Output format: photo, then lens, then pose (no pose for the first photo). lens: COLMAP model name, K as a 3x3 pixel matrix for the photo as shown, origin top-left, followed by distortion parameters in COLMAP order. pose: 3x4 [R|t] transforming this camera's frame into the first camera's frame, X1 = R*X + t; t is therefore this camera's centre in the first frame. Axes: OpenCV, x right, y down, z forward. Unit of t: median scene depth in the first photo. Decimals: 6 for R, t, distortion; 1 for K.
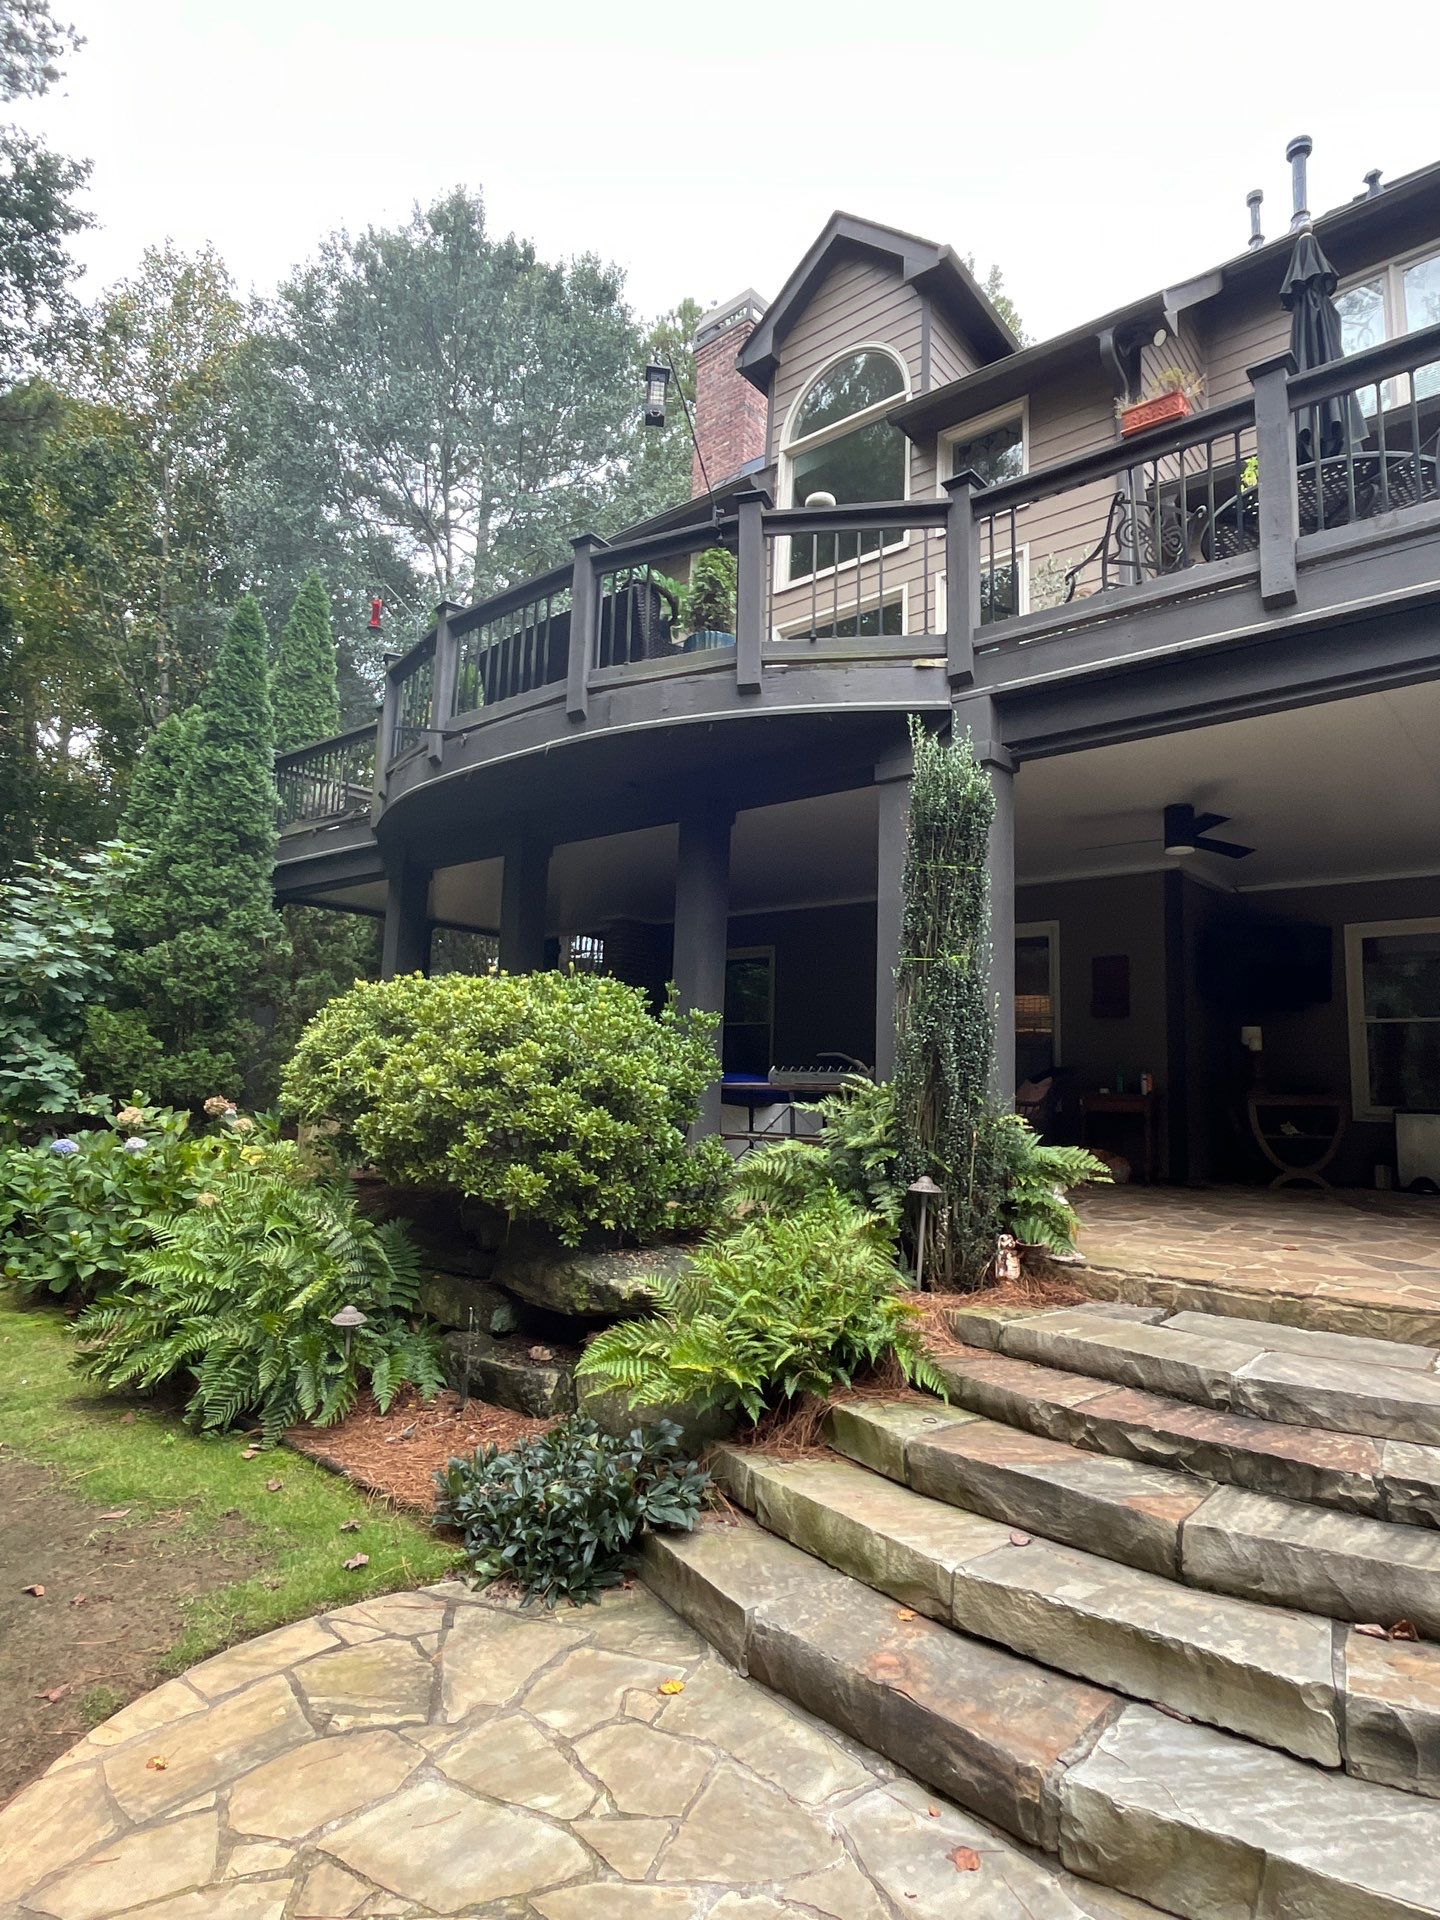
lens RADIAL K [[1073.1, 0, 720.0], [0, 1073.1, 960.0], [0, 0, 1]] dist [-0.002889, 0.000787]
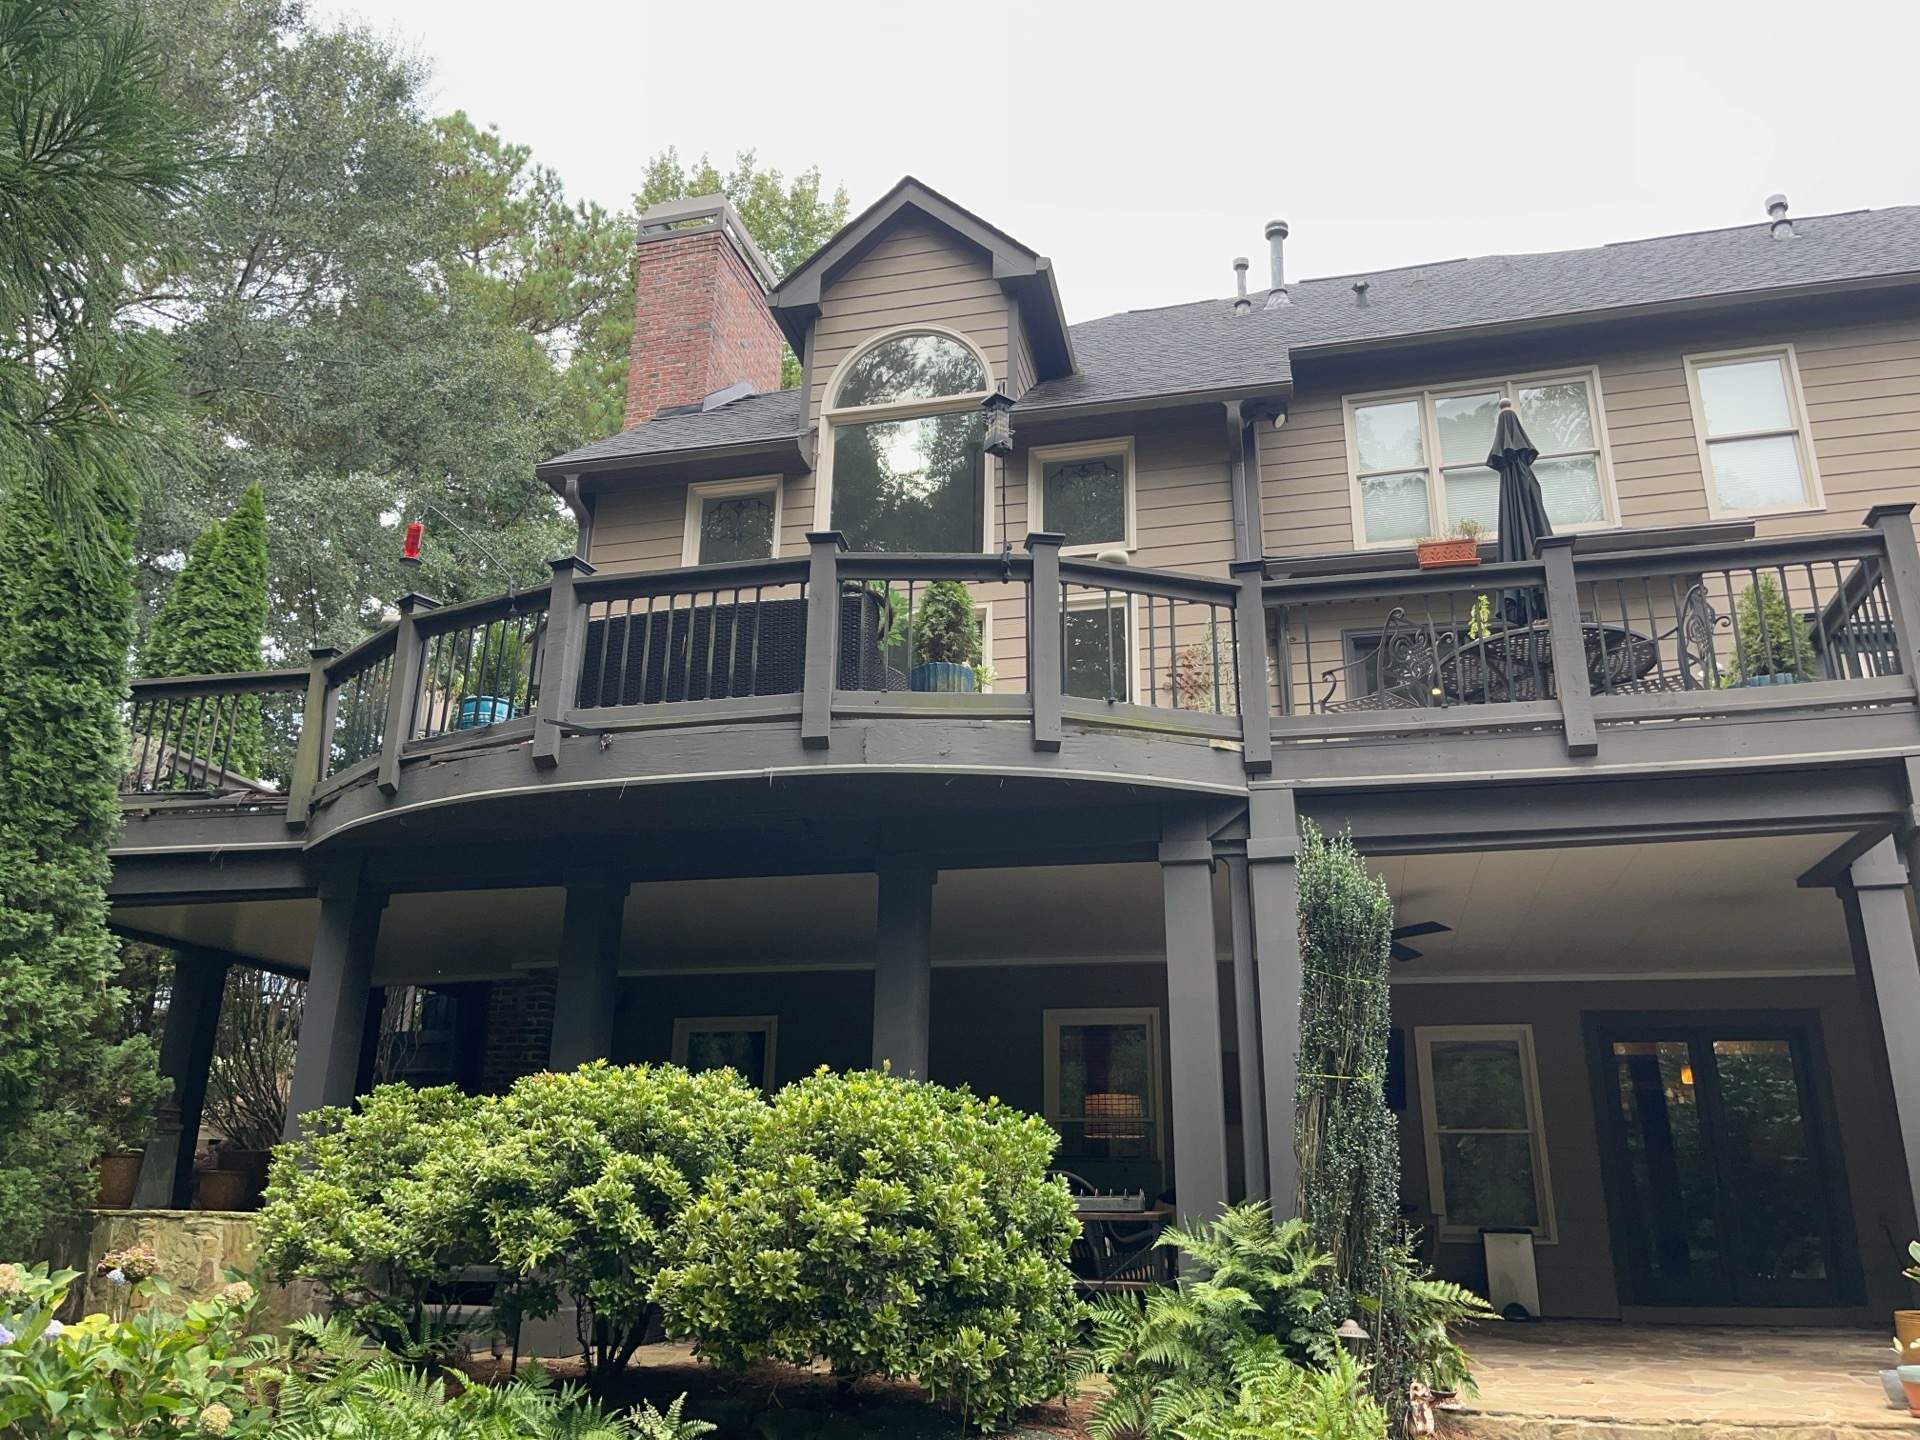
lens RADIAL K [[1450.9, 0, 1009.3], [0, 1450.9, 722.5], [0, 0, 1]] dist [0.086373, -0.136643]
pose [[0.889820, 0.130203, 0.437342, -0.361783], [-0.042496, 0.977907, -0.204674, -0.016122], [-0.454329, 0.163538, 0.875694, -0.031002]]
